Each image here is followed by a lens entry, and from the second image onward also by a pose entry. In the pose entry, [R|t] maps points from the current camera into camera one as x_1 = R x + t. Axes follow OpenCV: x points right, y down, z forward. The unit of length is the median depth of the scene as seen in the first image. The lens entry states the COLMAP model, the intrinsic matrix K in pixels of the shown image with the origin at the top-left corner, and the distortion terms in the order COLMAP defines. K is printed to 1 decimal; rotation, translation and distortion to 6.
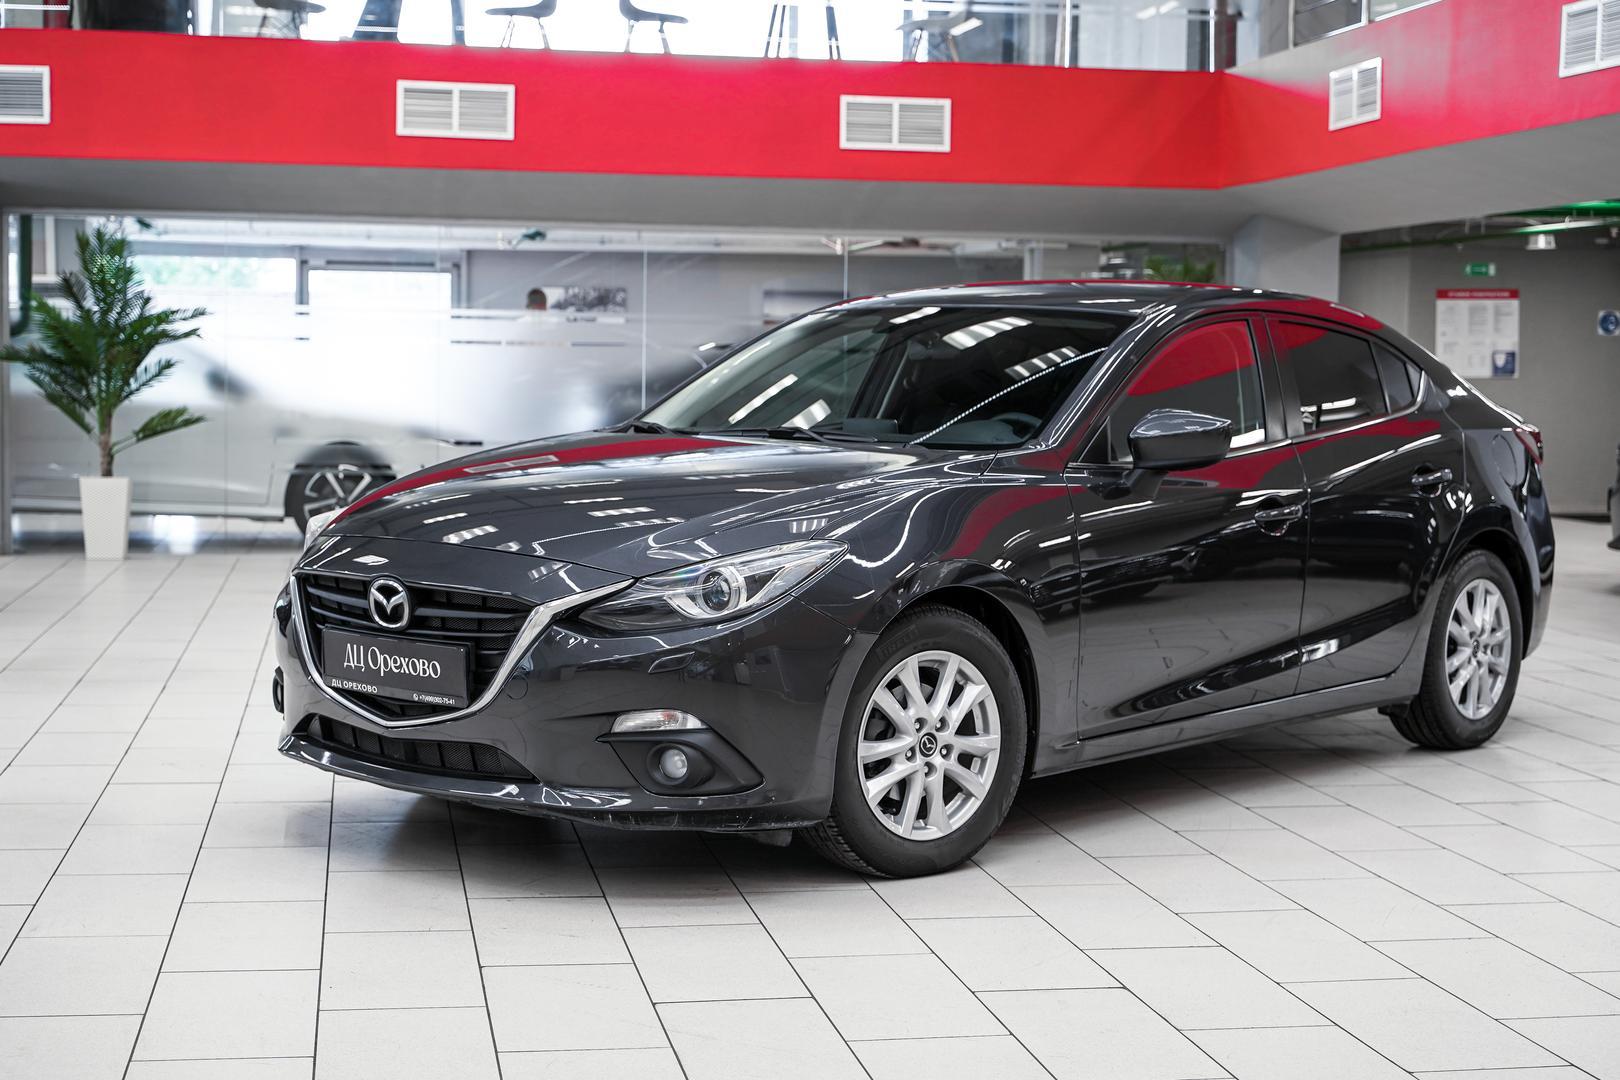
lens RADIAL K [[2396.1, 0, 807.9], [0, 2396.1, 541.9], [0, 0, 1]] dist [-0.021943, 0.000000]
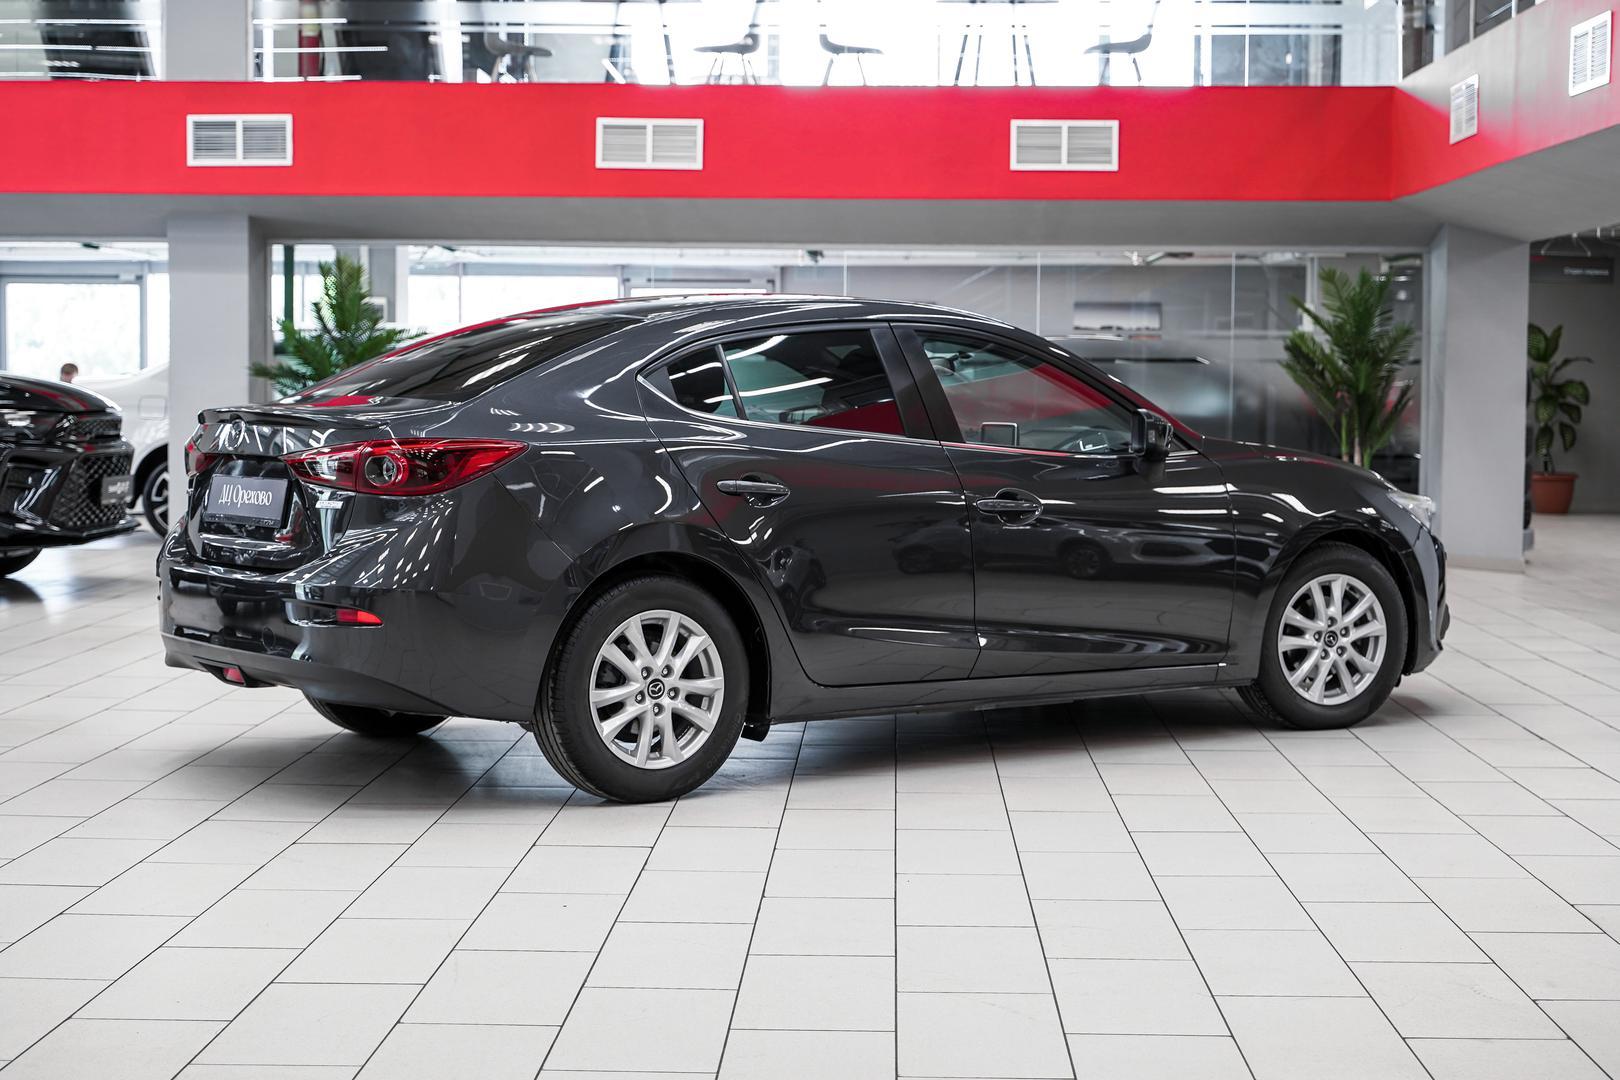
lens RADIAL K [[2473.5, 0, 816.5], [0, 2473.5, 532.2], [0, 0, 1]] dist [-0.026789, 0.000000]
pose [[0.980489, 0.005263, -0.196505, 0.149278], [-0.007363, 0.999923, -0.009956, 0.006846], [0.196438, 0.011209, 0.980452, -0.084836]]
